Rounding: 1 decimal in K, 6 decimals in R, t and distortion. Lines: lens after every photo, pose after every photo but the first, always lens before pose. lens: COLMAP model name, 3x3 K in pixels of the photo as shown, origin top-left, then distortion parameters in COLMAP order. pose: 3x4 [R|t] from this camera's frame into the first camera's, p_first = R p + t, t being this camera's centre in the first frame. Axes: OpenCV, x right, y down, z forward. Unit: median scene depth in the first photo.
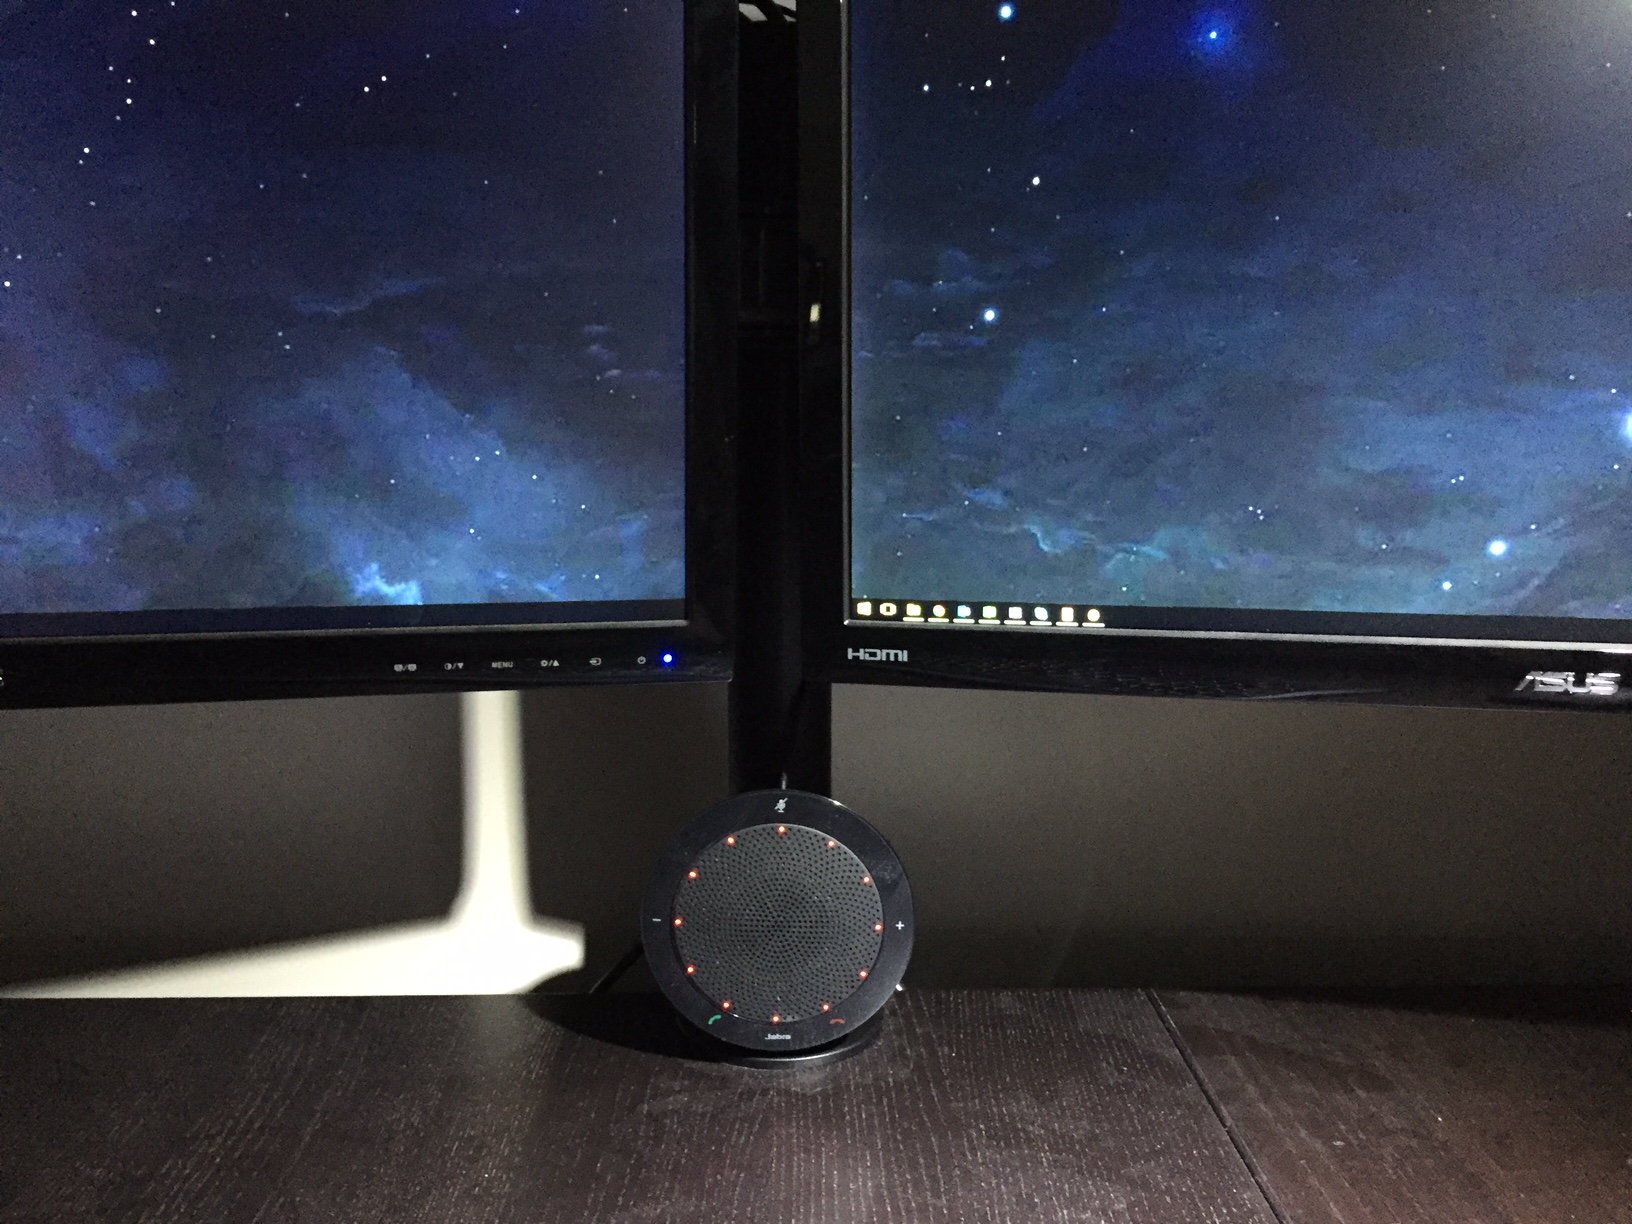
lens RADIAL K [[1363.8, 0, 814.5], [0, 1363.8, 606.2], [0, 0, 1]] dist [0.029727, -0.027707]
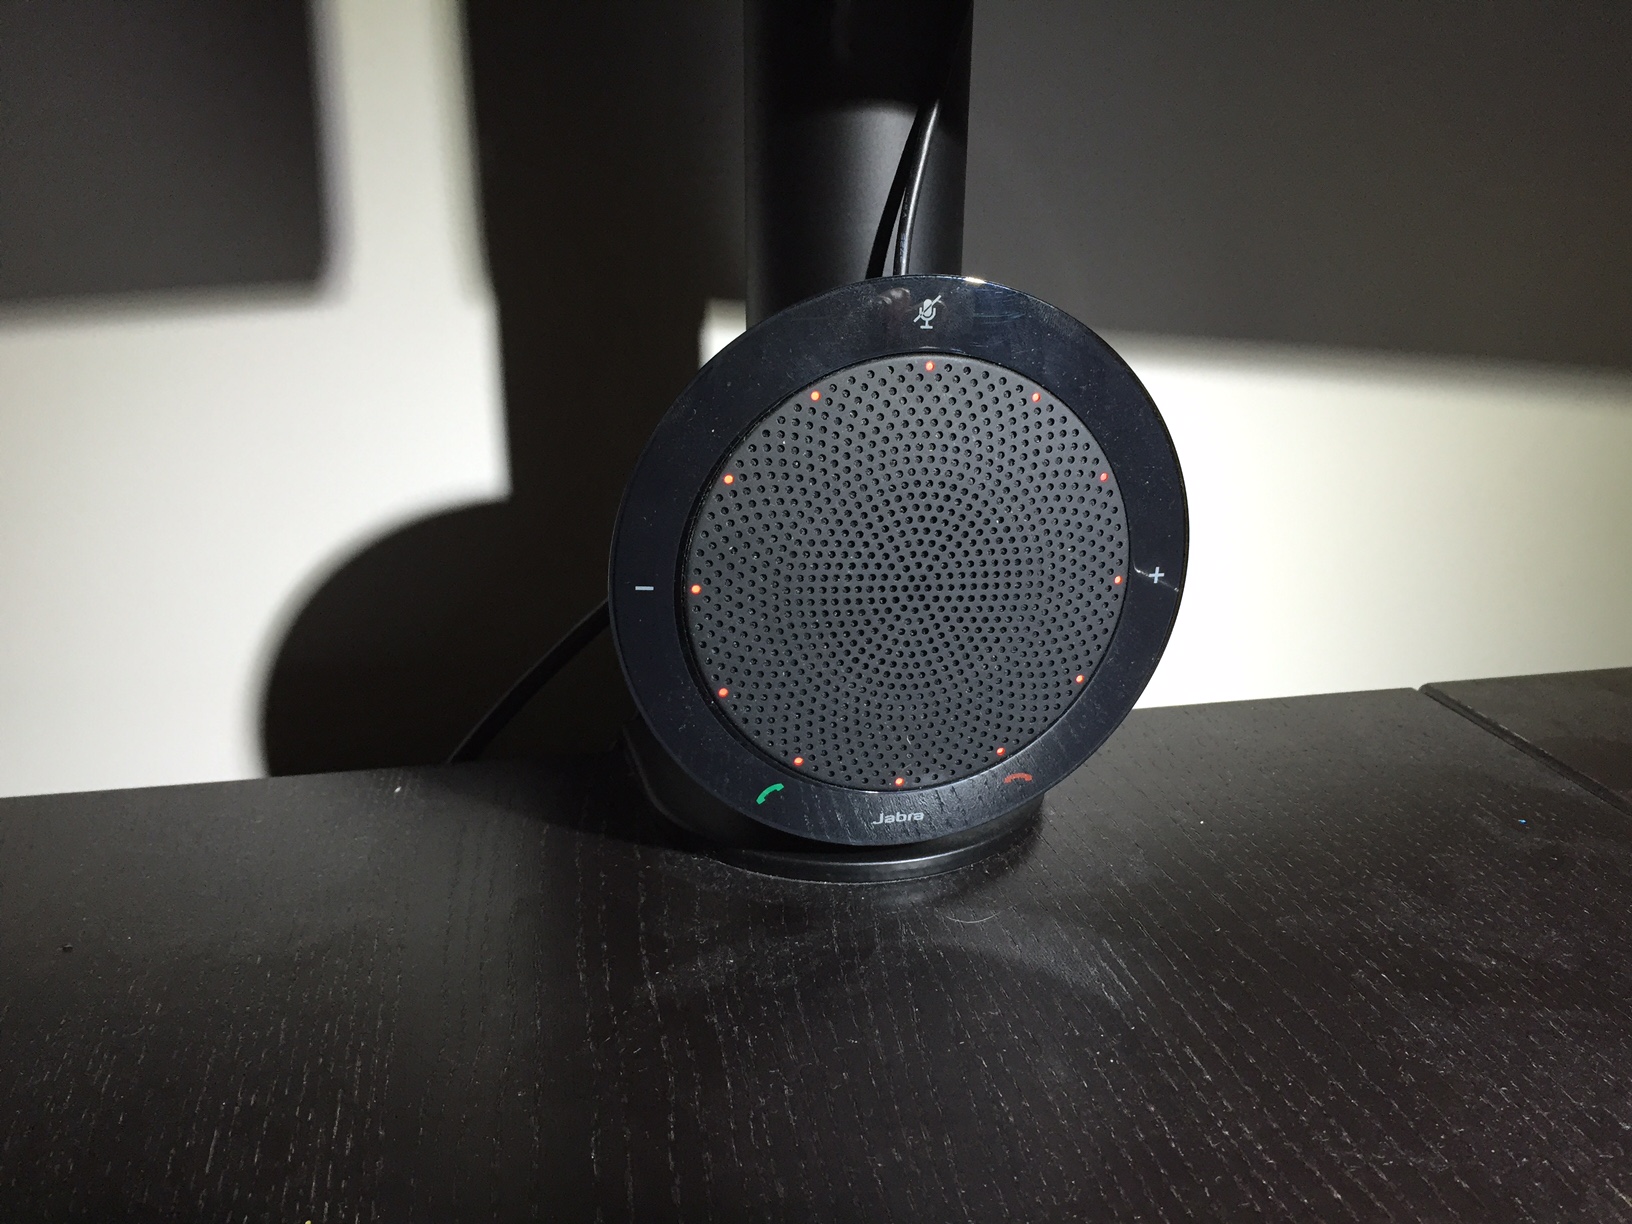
lens RADIAL K [[1363.8, 0, 822.5], [0, 1363.8, 614.5], [0, 0, 1]] dist [0.029727, -0.027707]
pose [[0.980247, -0.053193, 0.190489, -0.145478], [0.019171, 0.984172, 0.176175, 0.162620], [-0.196845, -0.169044, 0.965752, 0.565051]]
